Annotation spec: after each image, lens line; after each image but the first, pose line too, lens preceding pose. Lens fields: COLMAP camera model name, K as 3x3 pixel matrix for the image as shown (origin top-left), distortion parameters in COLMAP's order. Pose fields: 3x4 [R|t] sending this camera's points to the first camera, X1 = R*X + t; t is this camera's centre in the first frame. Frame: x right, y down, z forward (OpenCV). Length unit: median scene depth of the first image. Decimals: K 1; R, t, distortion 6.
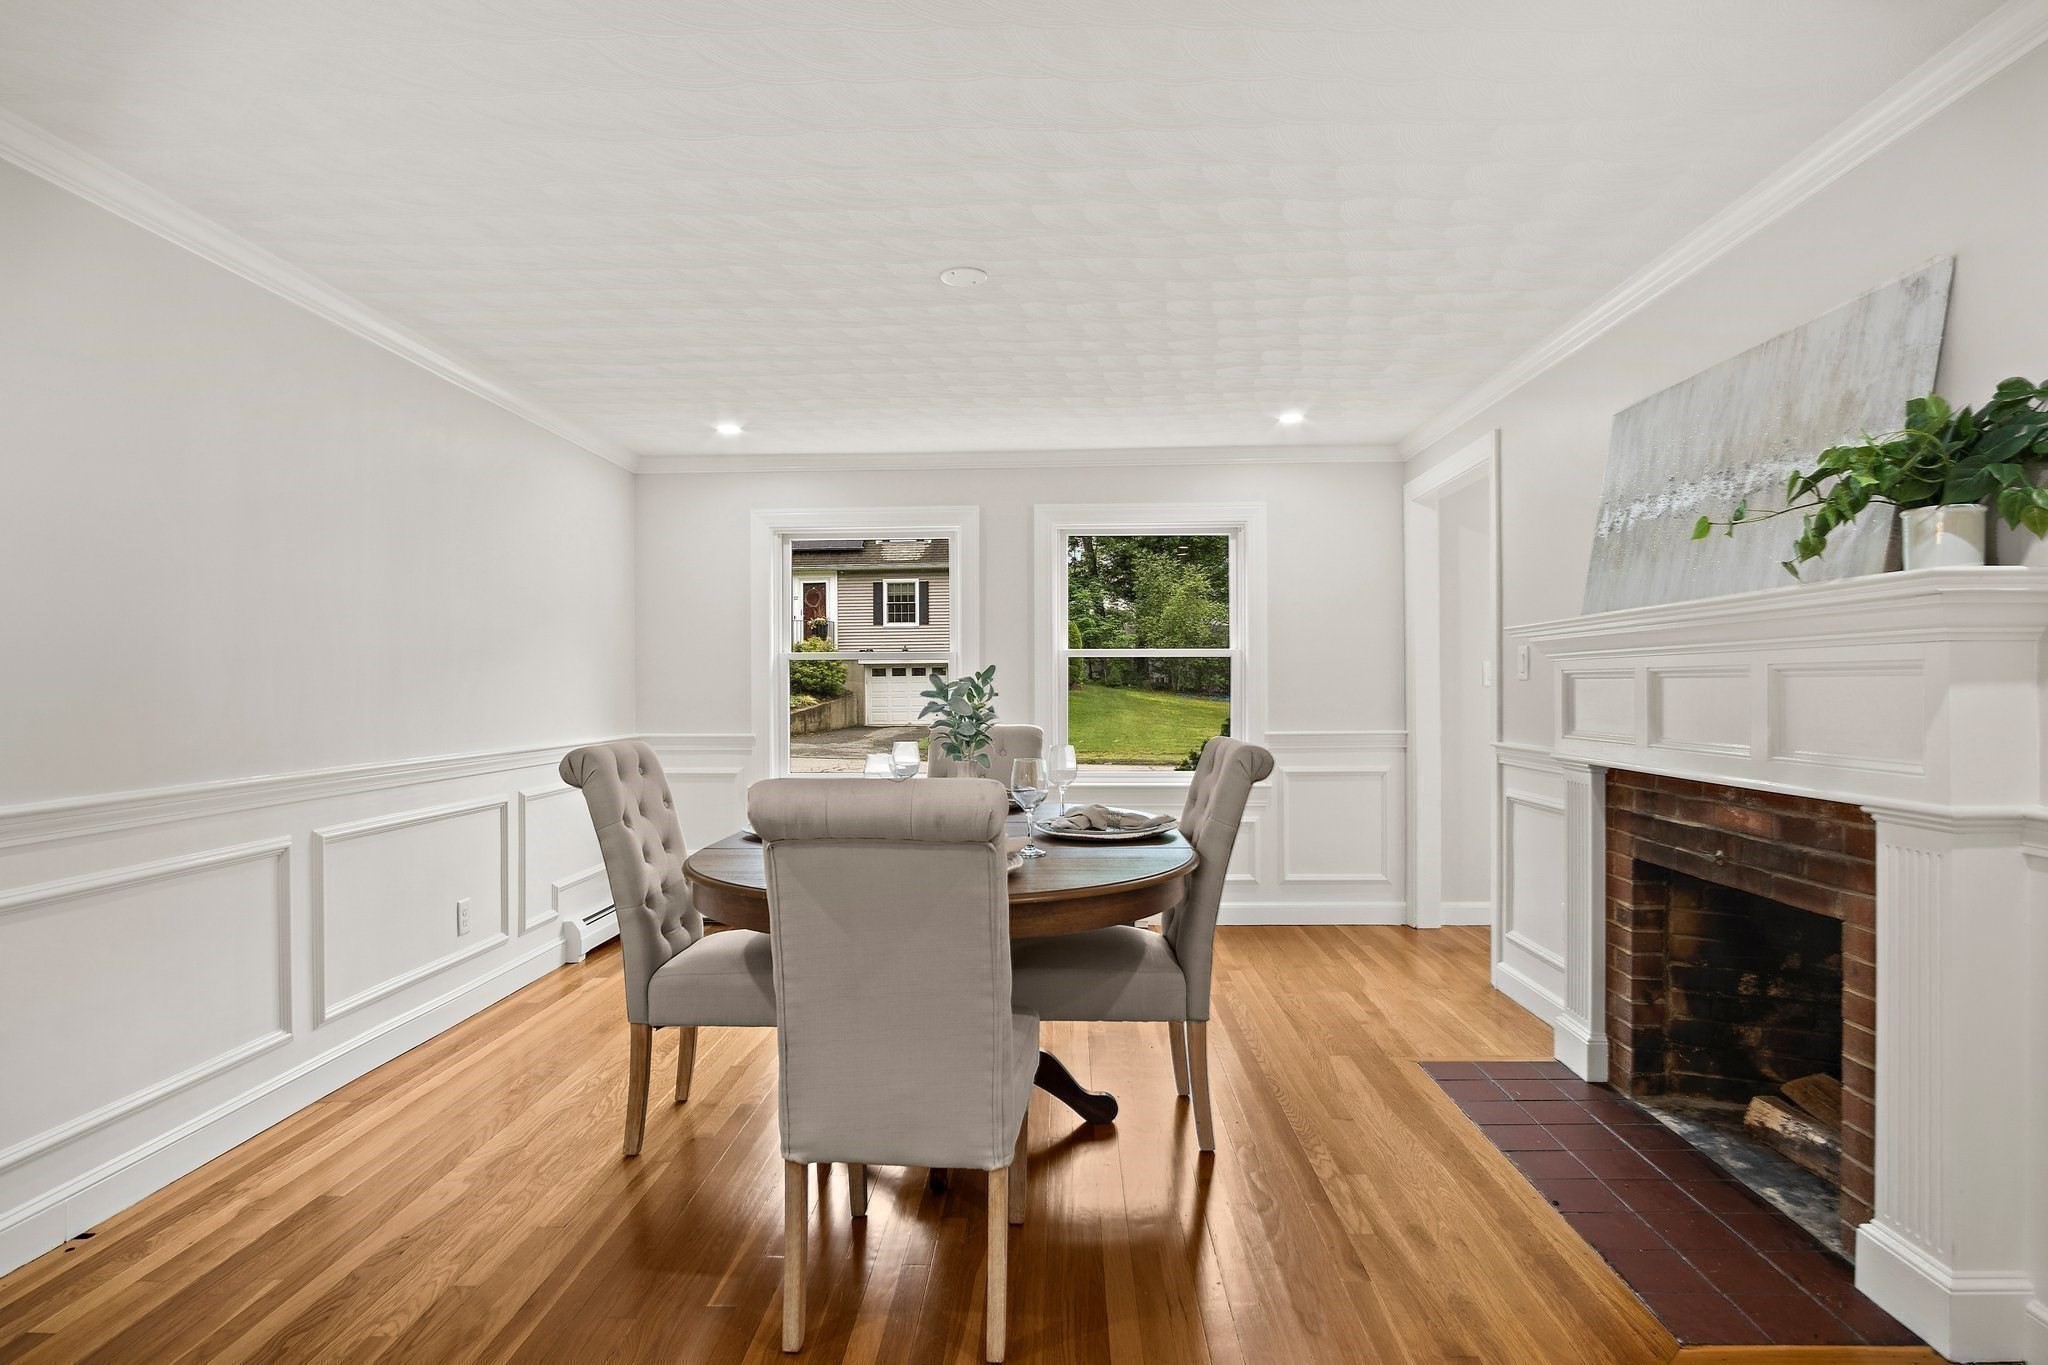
lens RADIAL K [[1096.7, 0, 1038.7], [0, 1096.7, 682.0], [0, 0, 1]] dist [-0.028367, 0.000694]
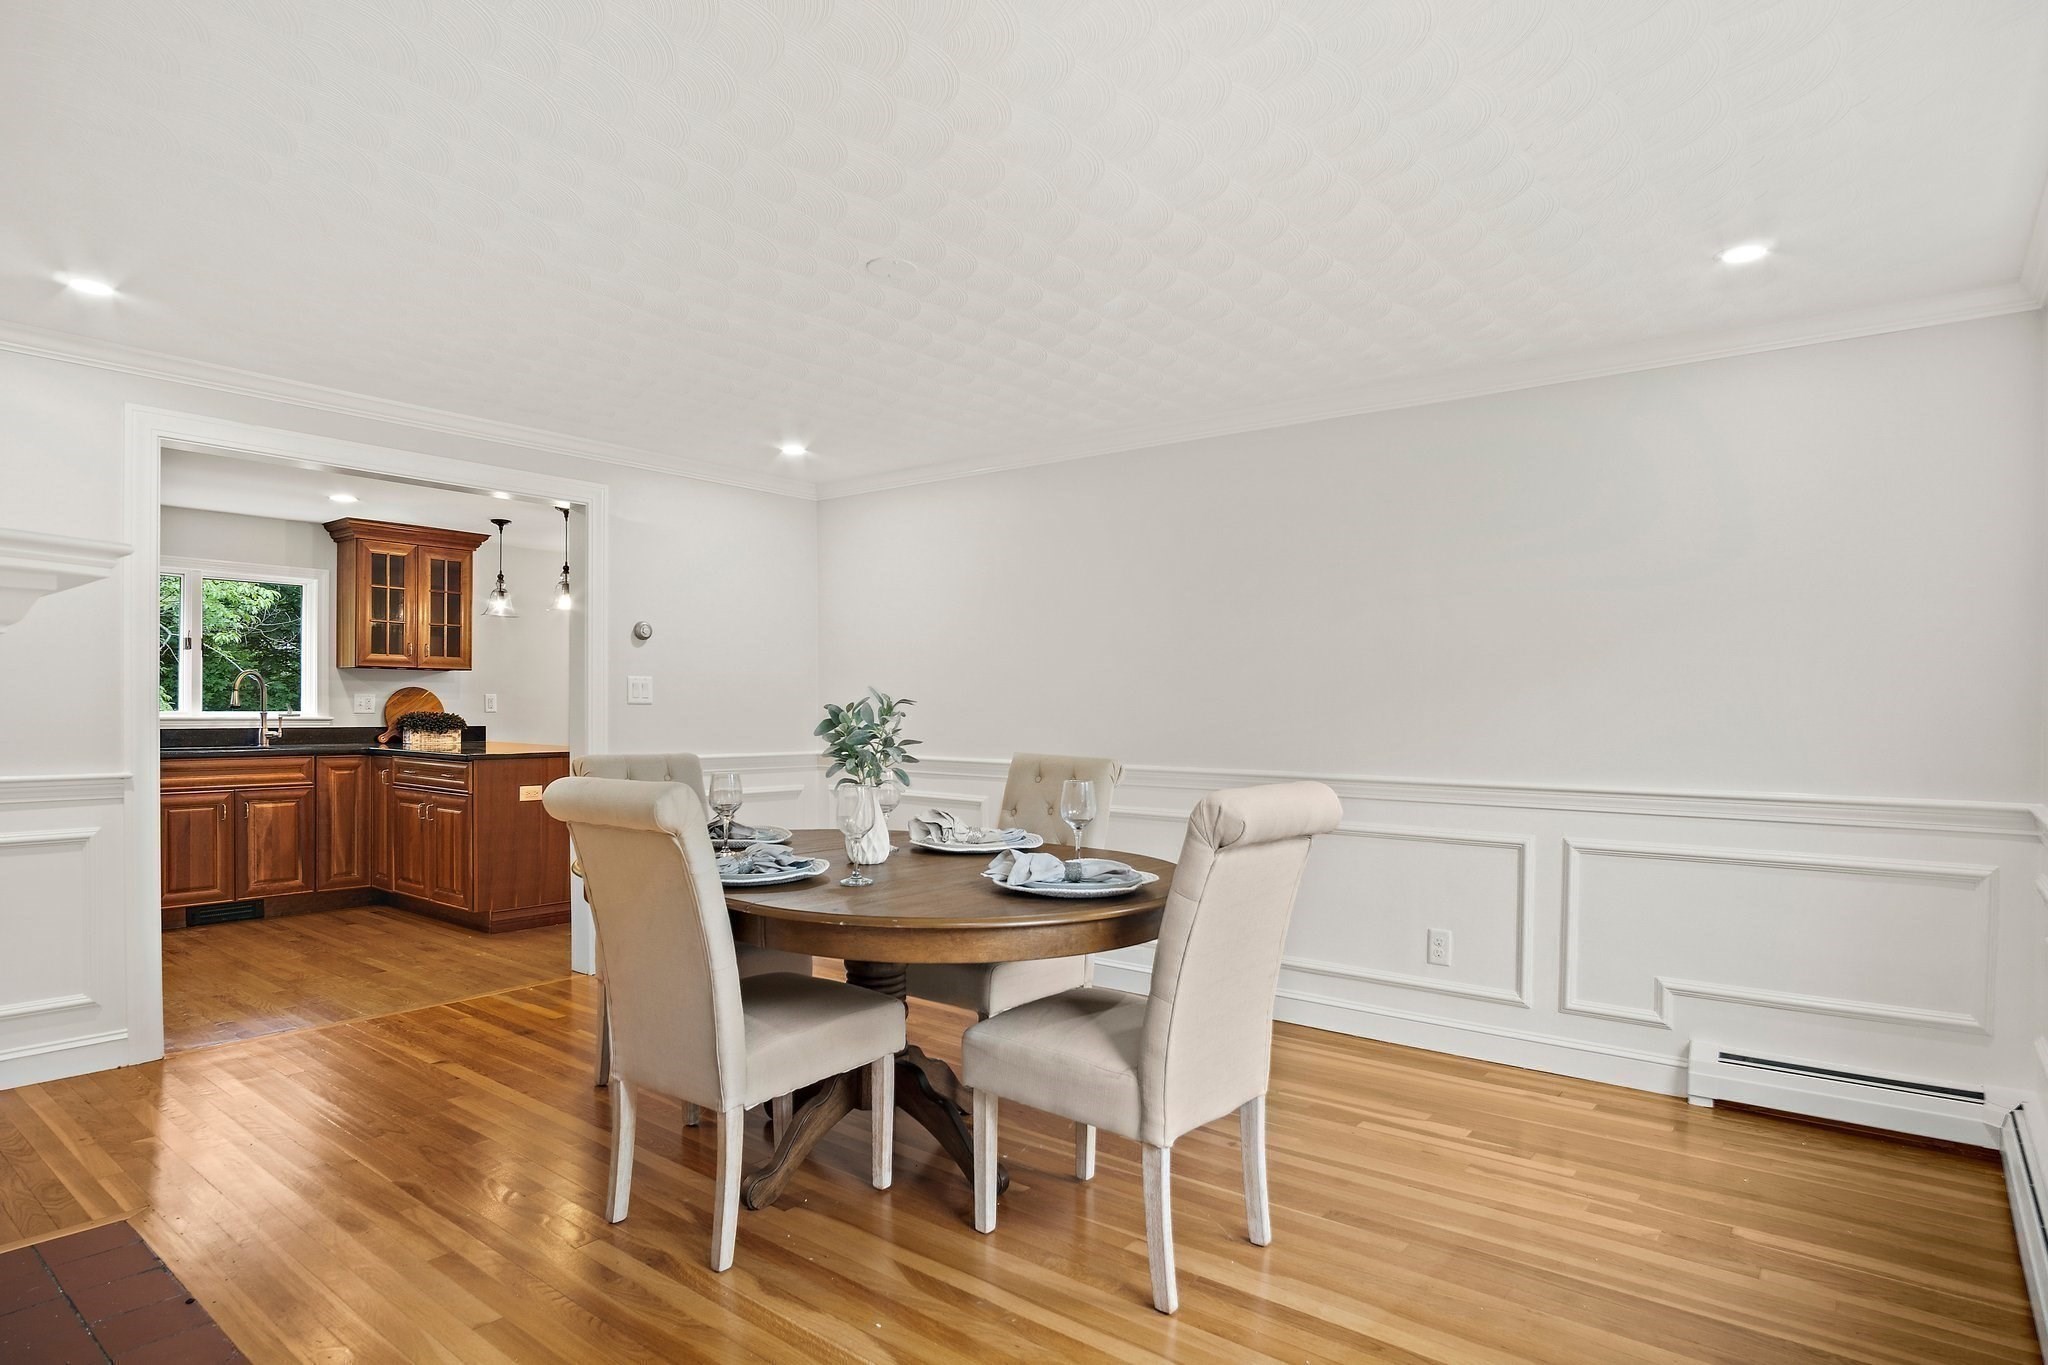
lens RADIAL K [[1098.2, 0, 1020.5], [0, 1098.2, 723.4], [0, 0, 1]] dist [-0.024643, 0.006377]
pose [[-0.606715, 0.010428, -0.794851, 0.626643], [-0.001434, 0.999898, 0.014213, 0.003835], [0.794918, 0.009763, -0.606638, 1.704973]]
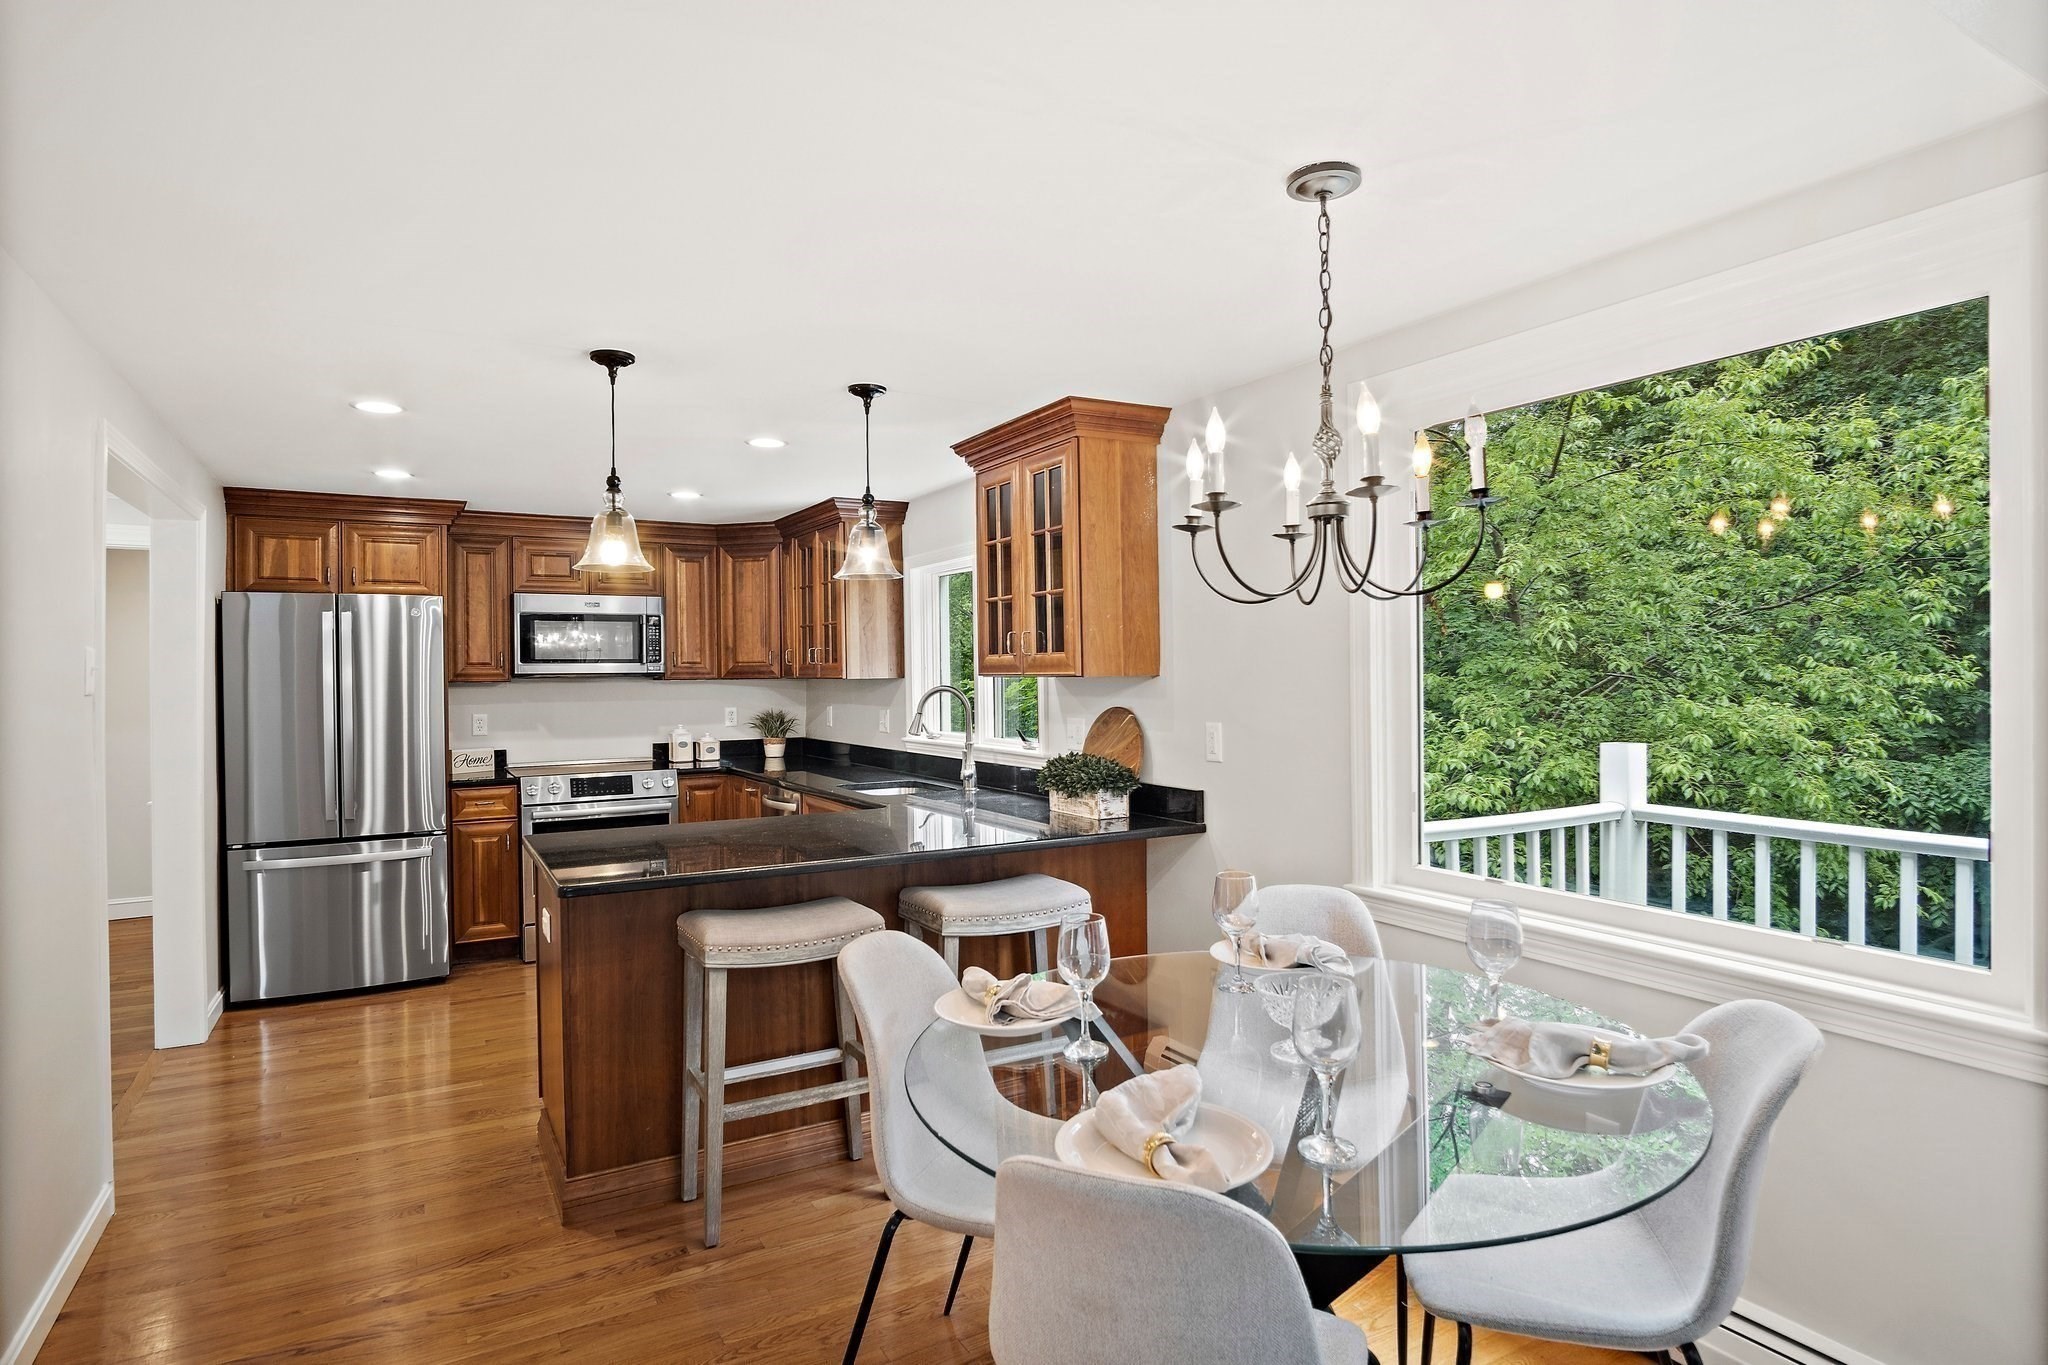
lens RADIAL K [[1111.9, 0, 1017.5], [0, 1111.9, 666.6], [0, 0, 1]] dist [-0.023693, 0.006937]
pose [[-0.502937, 0.014884, 0.864195, -1.639175], [0.007778, 0.999889, -0.012694, -0.074827], [-0.864288, 0.000337, -0.502997, -0.095618]]
